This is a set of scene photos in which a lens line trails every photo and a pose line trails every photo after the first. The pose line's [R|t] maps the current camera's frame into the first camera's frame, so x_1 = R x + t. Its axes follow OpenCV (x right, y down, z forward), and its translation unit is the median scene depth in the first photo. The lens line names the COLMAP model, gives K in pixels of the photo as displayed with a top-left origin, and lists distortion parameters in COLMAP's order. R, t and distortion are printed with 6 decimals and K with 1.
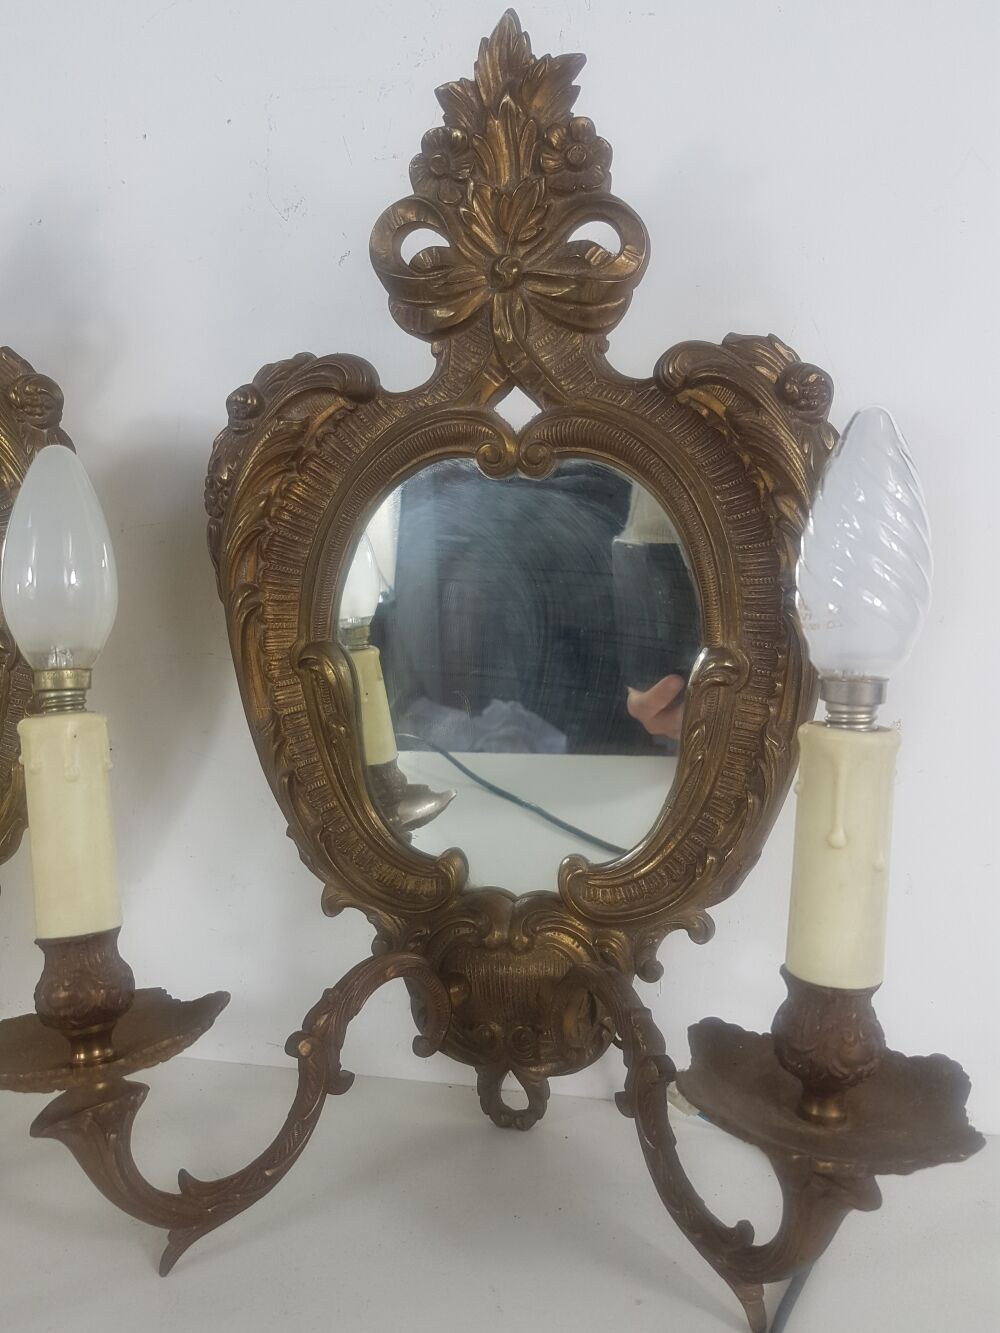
lens RADIAL K [[1004.9, 0, 502.4], [0, 1004.9, 683.3], [0, 0, 1]] dist [0.152732, -0.289353]
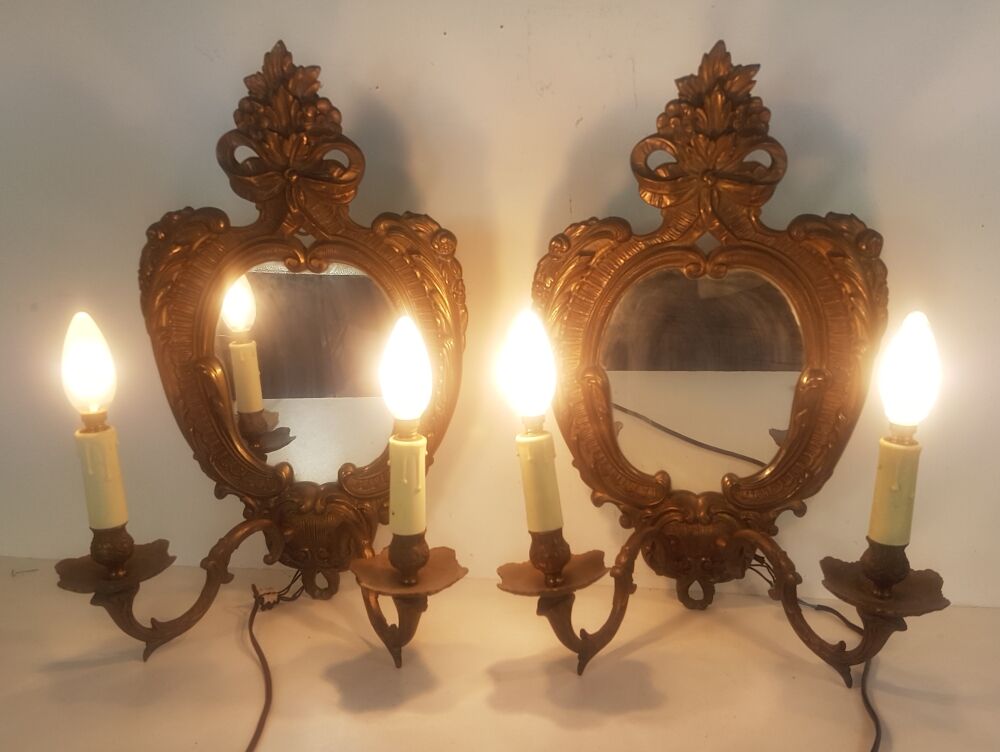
lens RADIAL K [[973.3, 0, 495.7], [0, 973.3, 395.5], [0, 0, 1]] dist [0.258868, -0.503643]
pose [[0.998808, -0.035036, 0.033972, -0.460971], [0.028575, 0.984175, 0.174882, -0.335404], [-0.039562, -0.173703, 0.984003, -0.844012]]
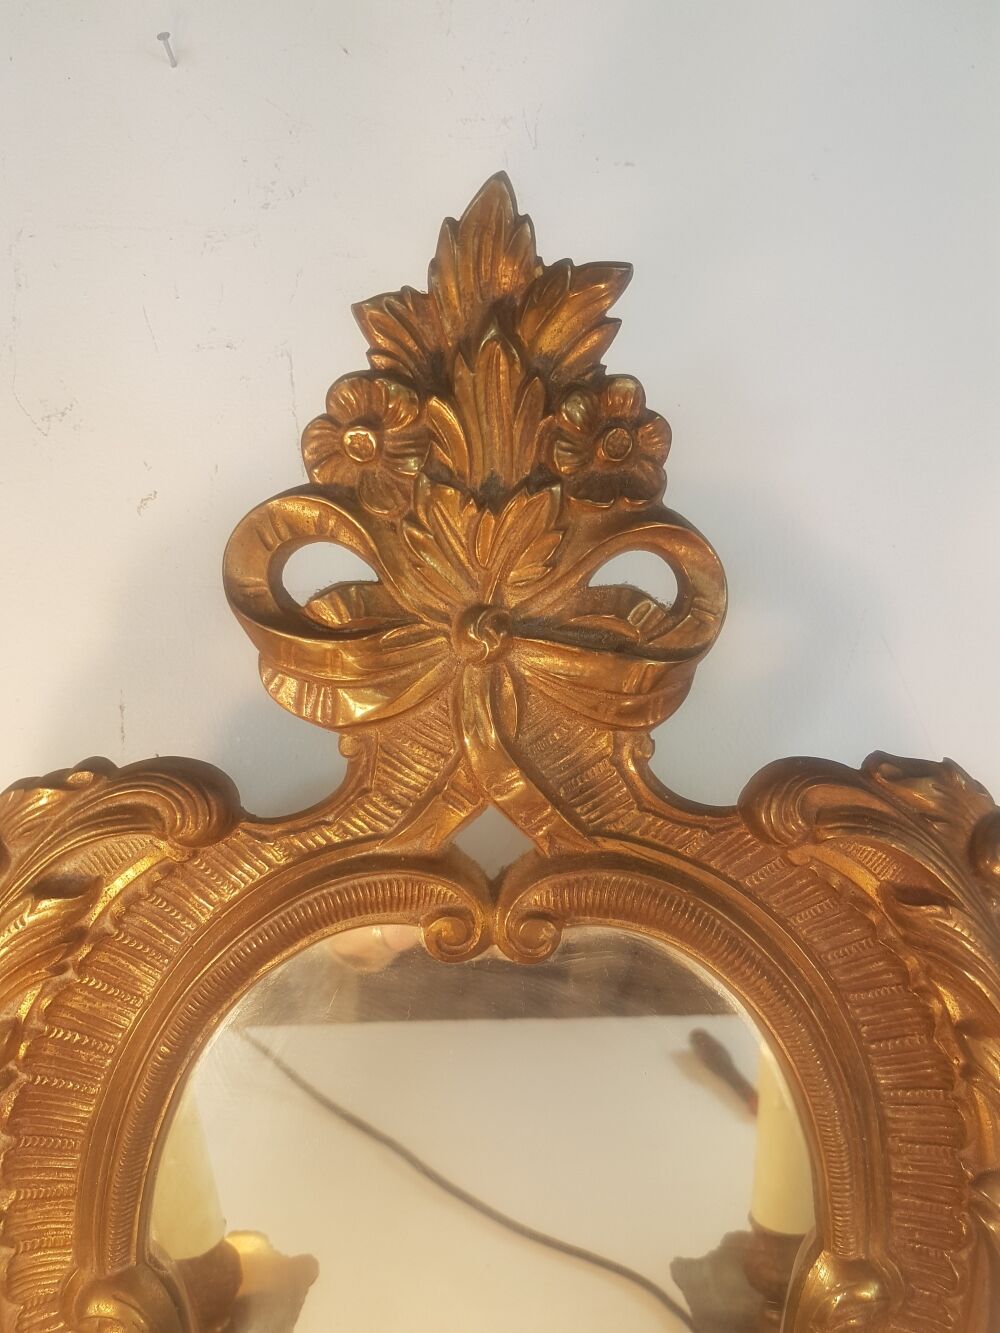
lens RADIAL K [[1004.9, 0, 502.4], [0, 1004.9, 683.3], [0, 0, 1]] dist [0.152732, -0.289353]
pose [[0.974598, -0.014276, 0.223505, -0.109506], [0.026846, 0.998217, -0.053306, -0.341621], [-0.222345, 0.057952, 0.973244, 0.460185]]
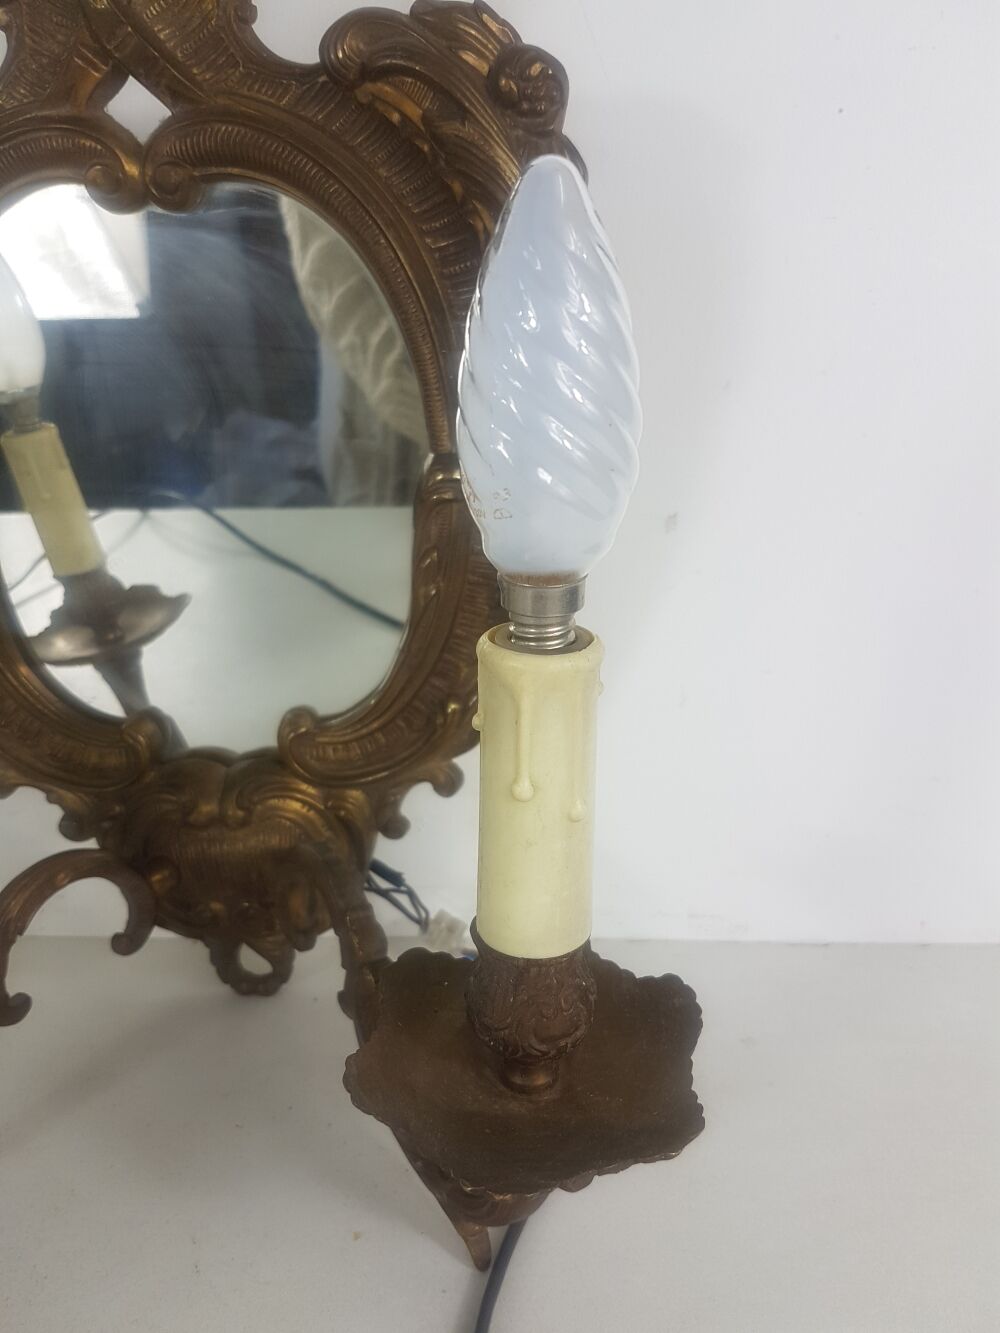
lens RADIAL K [[1047.6, 0, 507.0], [0, 1047.6, 662.2], [0, 0, 1]] dist [0.066387, -0.141777]
pose [[0.989636, -0.077435, 0.120934, 0.152753], [0.040919, 0.959304, 0.279396, -0.103509], [-0.137648, -0.271552, 0.952530, 0.191291]]
